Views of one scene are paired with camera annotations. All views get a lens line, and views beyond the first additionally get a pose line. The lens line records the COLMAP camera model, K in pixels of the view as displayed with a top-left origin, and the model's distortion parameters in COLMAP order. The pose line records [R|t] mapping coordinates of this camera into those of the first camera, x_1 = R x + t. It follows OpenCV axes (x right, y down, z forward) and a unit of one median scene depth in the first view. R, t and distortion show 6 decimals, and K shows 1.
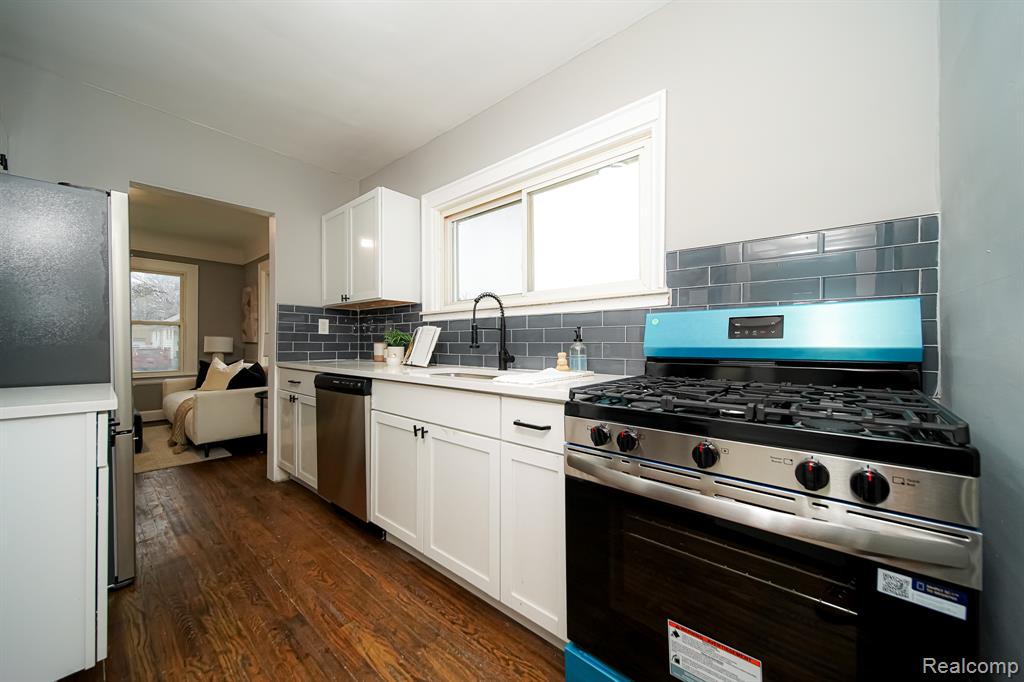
lens RADIAL K [[368.2, 0, 512.0], [0, 368.2, 341.0], [0, 0, 1]] dist [-0.000189, -0.000078]
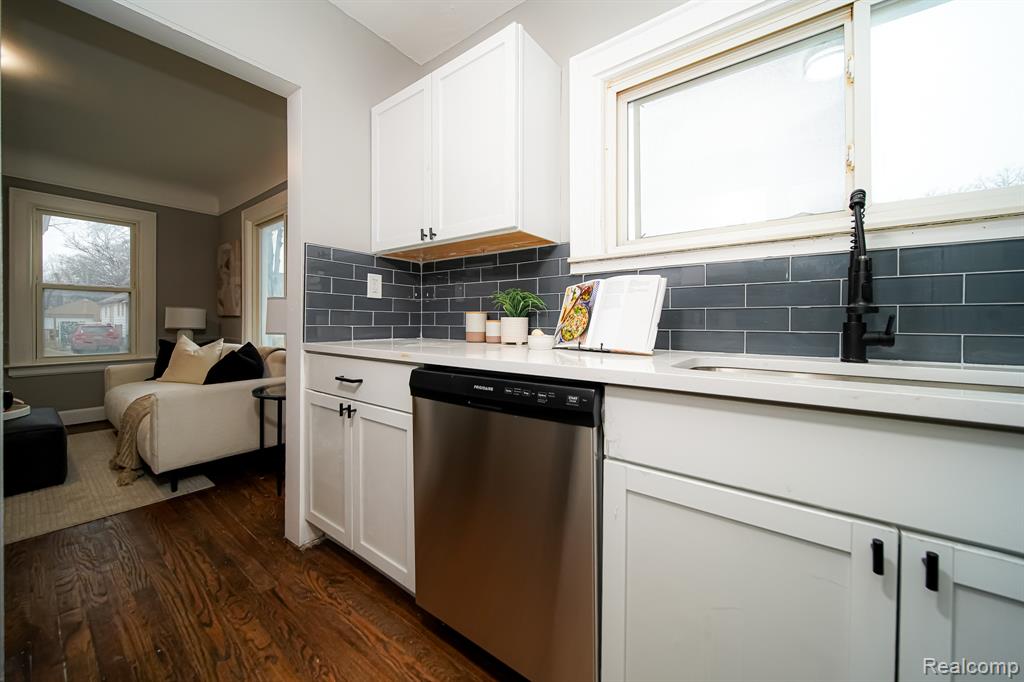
lens RADIAL K [[365.7, 0, 514.6], [0, 365.7, 322.7], [0, 0, 1]] dist [-0.000513, -0.000165]
pose [[0.997353, 0.003977, 0.072608, -0.423866], [-0.004561, 0.999959, 0.007879, 0.022743], [-0.072574, -0.008189, 0.997329, 0.482704]]
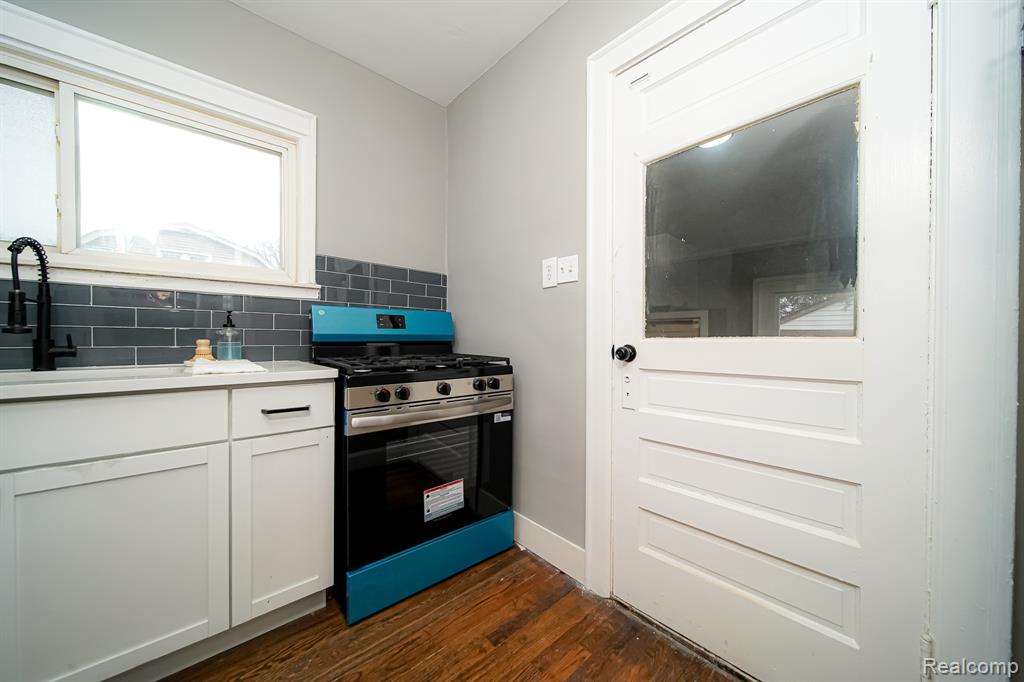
lens RADIAL K [[363.1, 0, 512.0], [0, 363.1, 341.0], [0, 0, 1]] dist [-0.001094, -0.000234]
pose [[0.136700, -0.007303, 0.990586, -0.434067], [-0.010970, 0.999900, 0.008885, 0.014261], [-0.990552, -0.012081, 0.136606, 0.137197]]
